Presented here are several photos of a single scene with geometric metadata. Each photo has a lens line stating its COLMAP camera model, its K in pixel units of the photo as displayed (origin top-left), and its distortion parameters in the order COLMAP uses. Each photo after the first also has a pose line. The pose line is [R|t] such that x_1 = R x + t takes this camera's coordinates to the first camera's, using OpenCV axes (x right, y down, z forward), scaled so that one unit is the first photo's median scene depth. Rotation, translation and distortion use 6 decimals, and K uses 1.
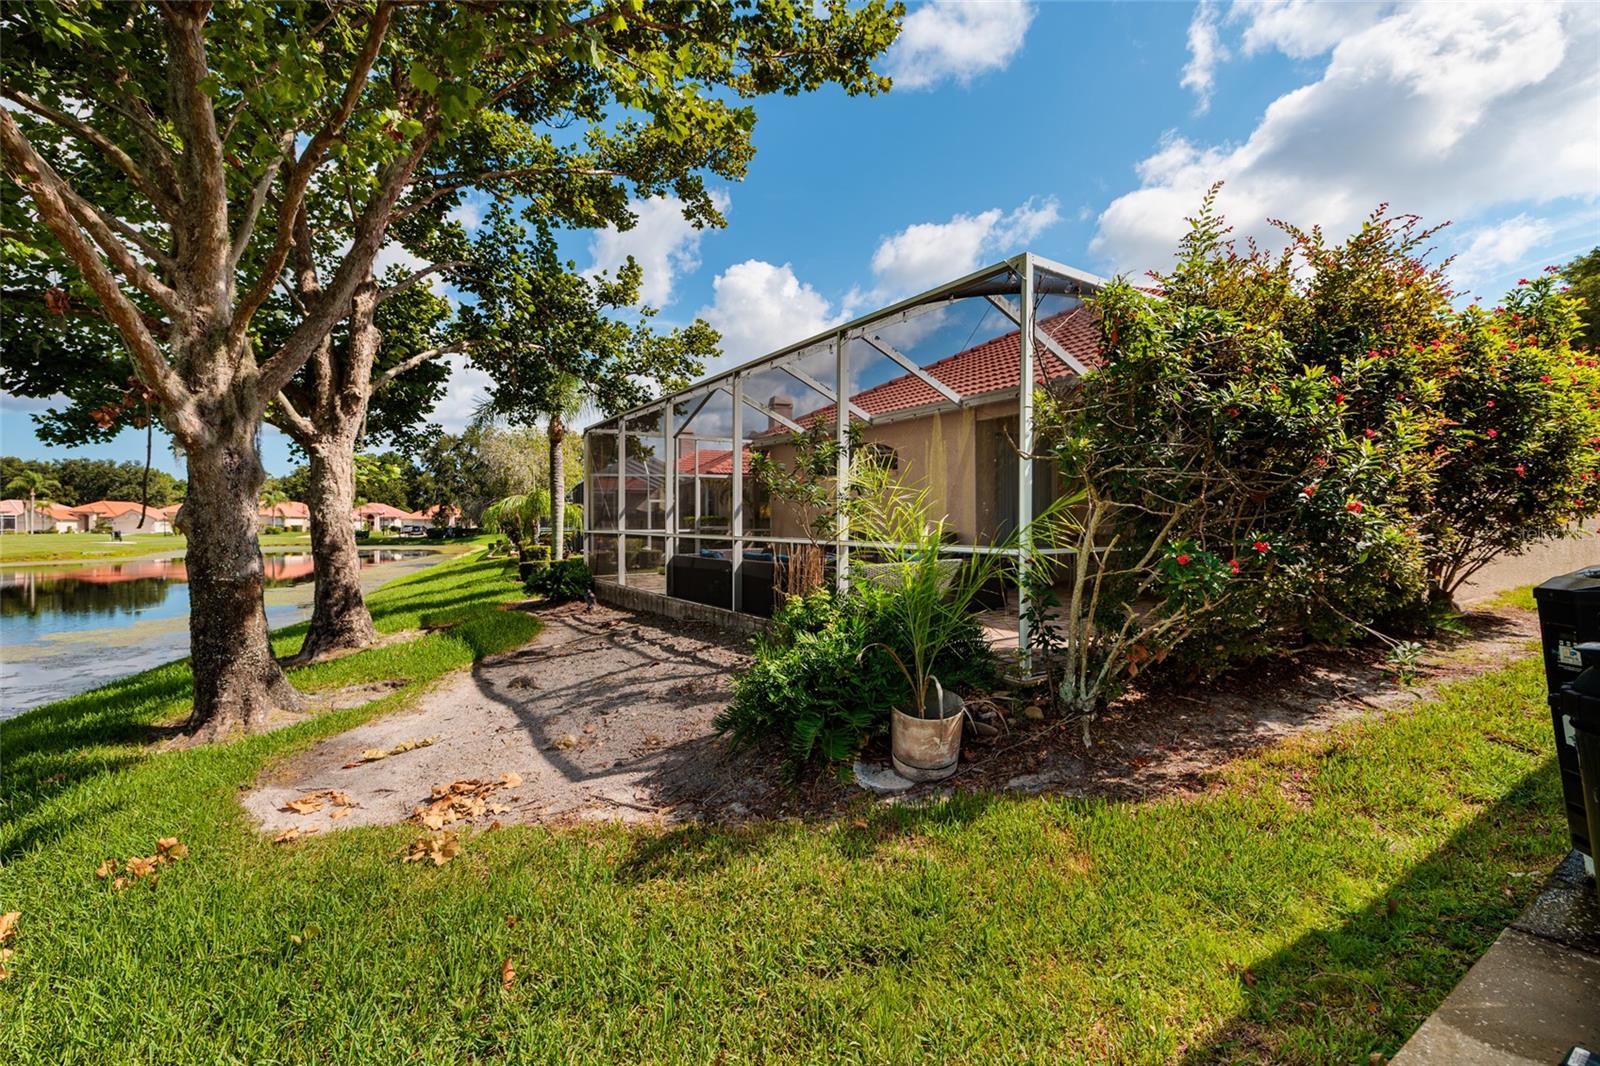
lens RADIAL K [[686.7, 0, 805.9], [0, 686.7, 521.2], [0, 0, 1]] dist [0.005295, 0.000265]
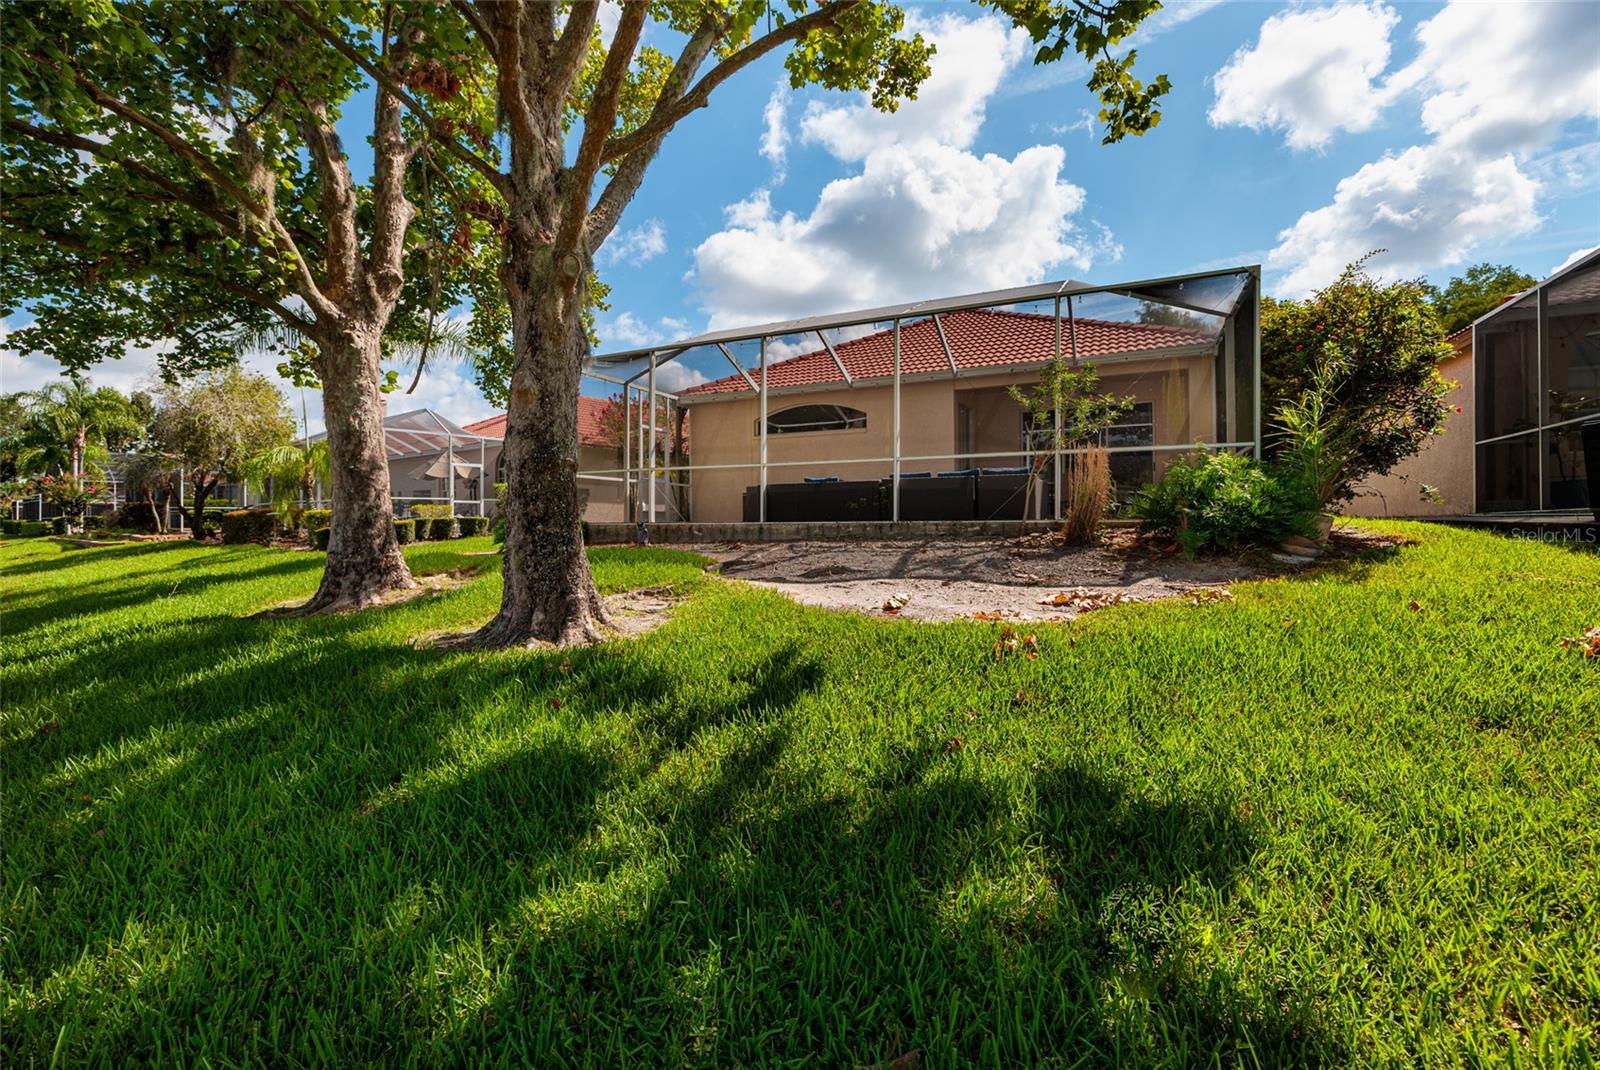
lens RADIAL K [[670.5, 0, 800.0], [0, 670.5, 535.0], [0, 0, 1]] dist [-0.008266, 0.000307]
pose [[0.848384, -0.009382, 0.529298, -0.676588], [0.003143, 0.999915, 0.012686, 0.111487], [-0.529372, -0.009099, 0.848341, 0.084001]]
